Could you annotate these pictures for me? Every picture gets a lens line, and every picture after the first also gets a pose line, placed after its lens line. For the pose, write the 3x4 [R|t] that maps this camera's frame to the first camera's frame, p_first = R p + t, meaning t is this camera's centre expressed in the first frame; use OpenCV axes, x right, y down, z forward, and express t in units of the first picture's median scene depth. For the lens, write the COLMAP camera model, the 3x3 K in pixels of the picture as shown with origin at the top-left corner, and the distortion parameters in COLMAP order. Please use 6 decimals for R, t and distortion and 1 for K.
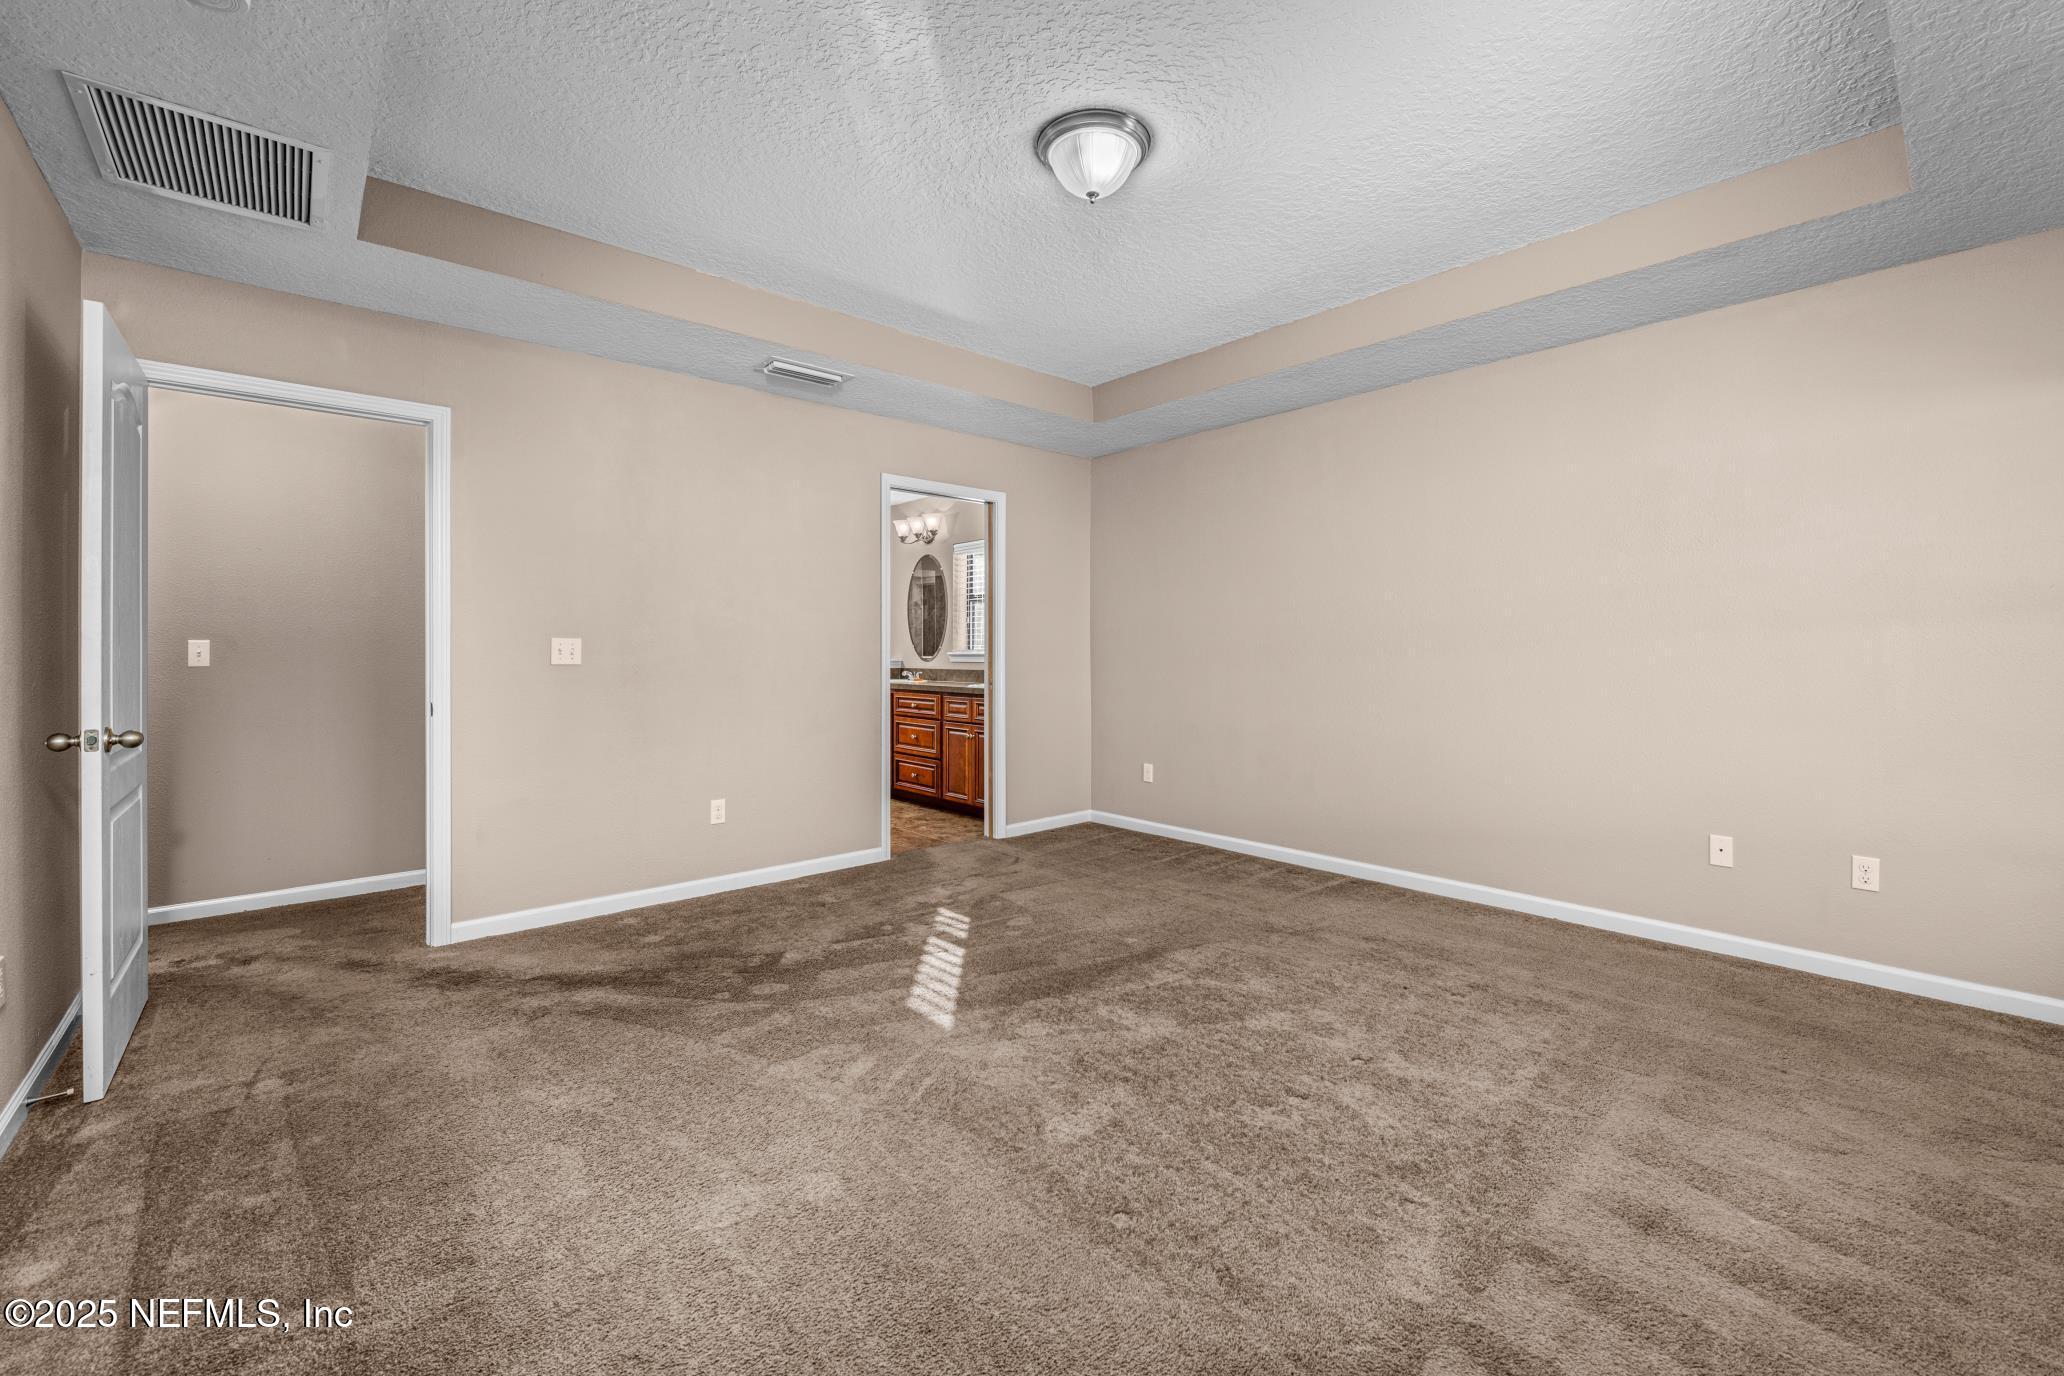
lens RADIAL K [[826.8, 0, 1044.8], [0, 826.8, 669.6], [0, 0, 1]] dist [-0.008702, 0.000065]
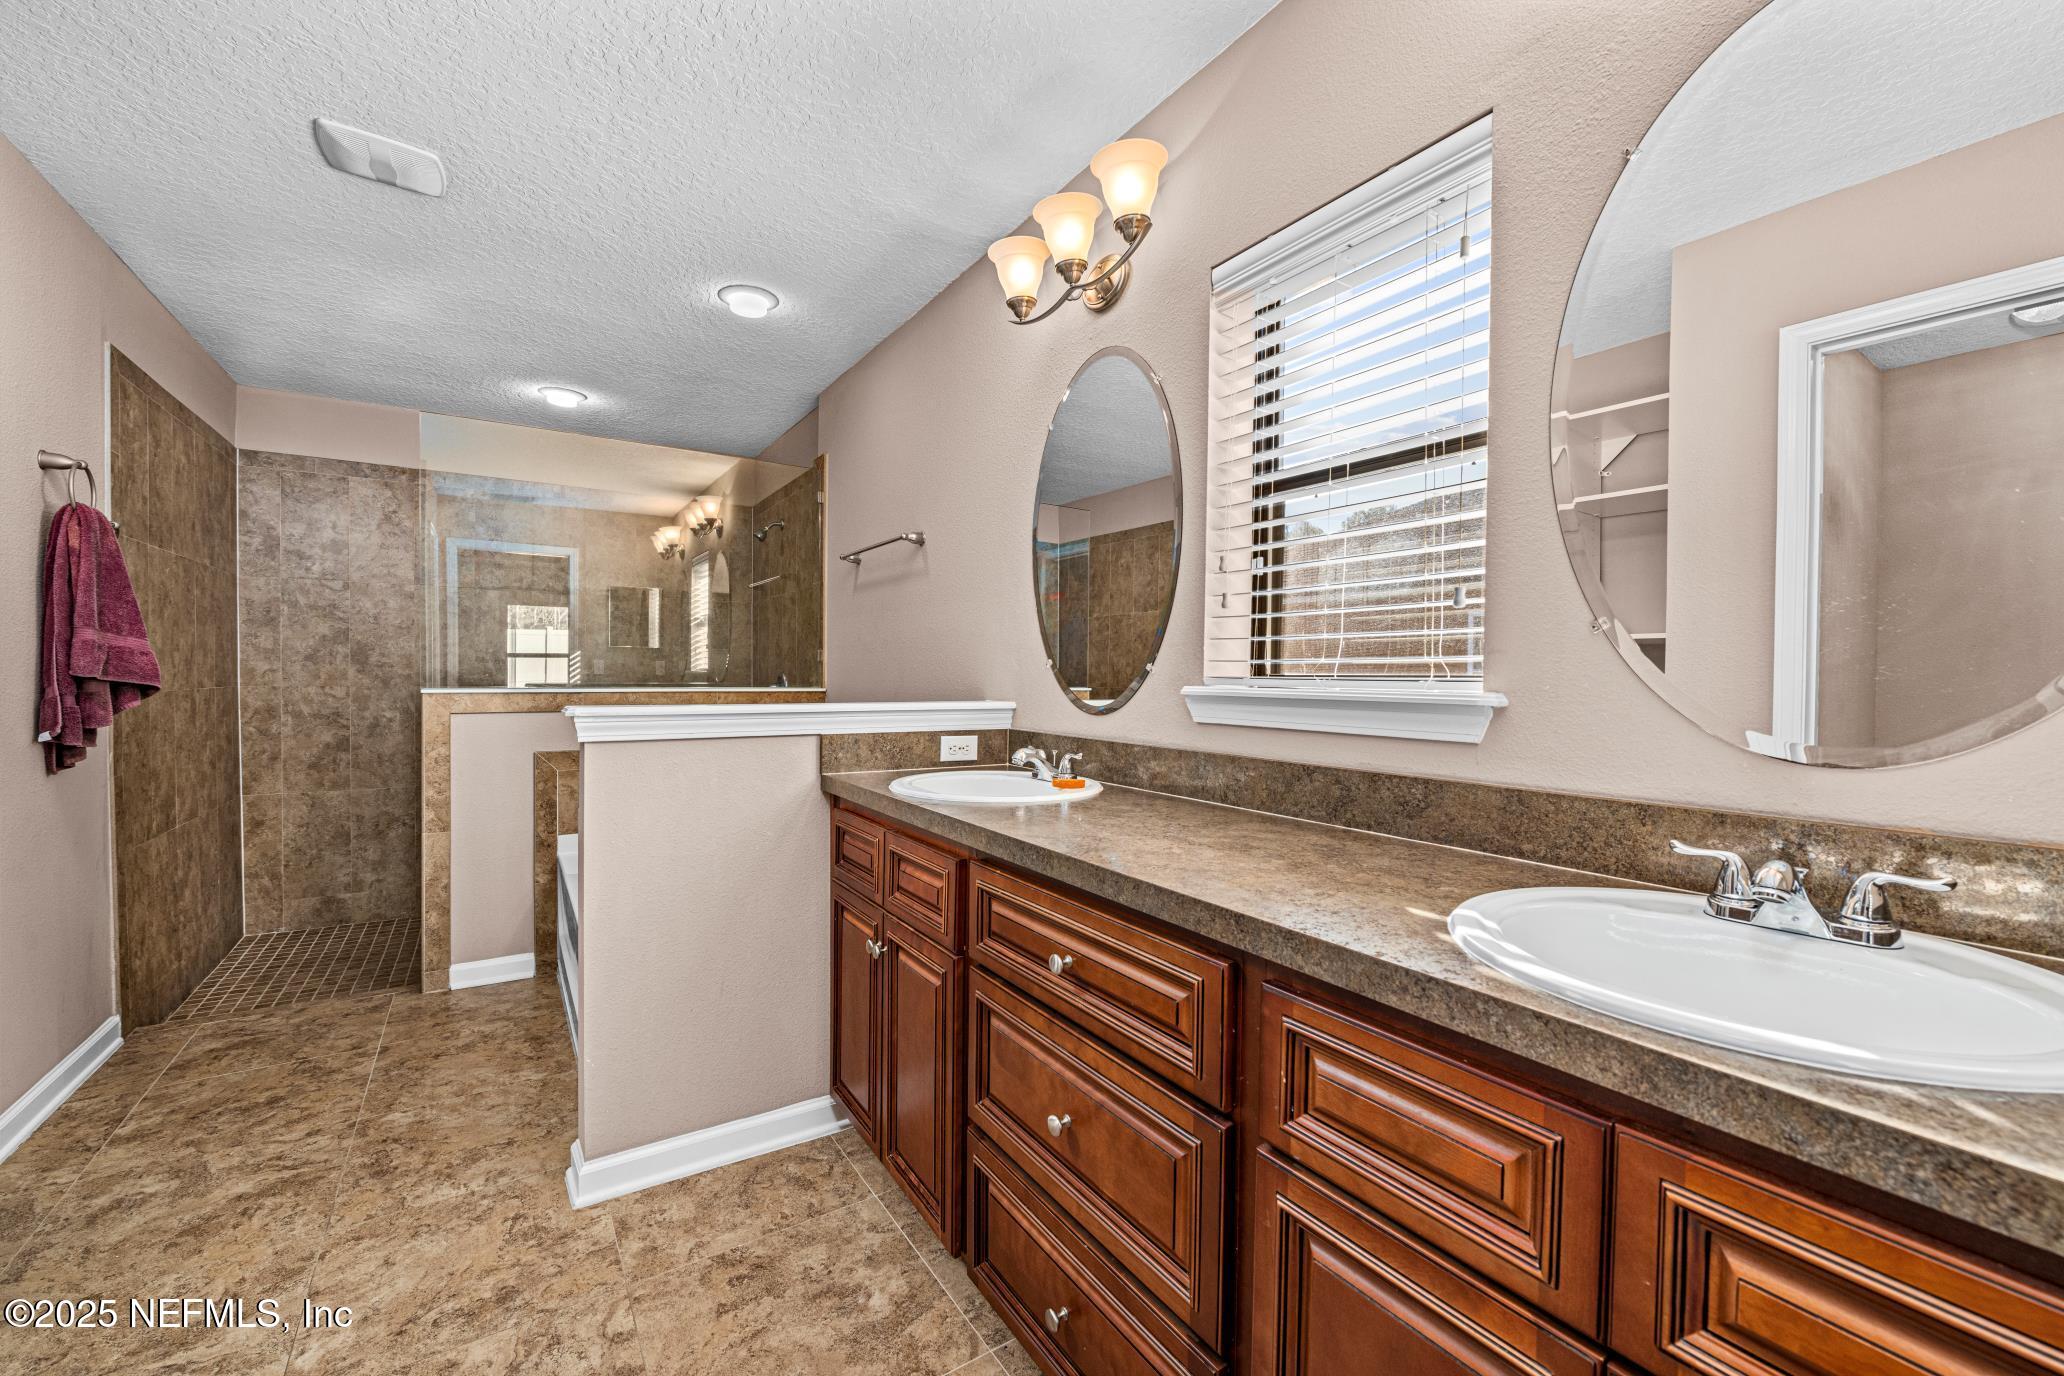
lens RADIAL K [[814.5, 0, 1035.0], [0, 814.5, 704.8], [0, 0, 1]] dist [-0.009097, -0.000011]
pose [[0.986910, 0.012395, -0.160794, -0.130288], [-0.010299, 0.999851, 0.013866, -0.019014], [0.160942, -0.012028, 0.986891, 0.788030]]
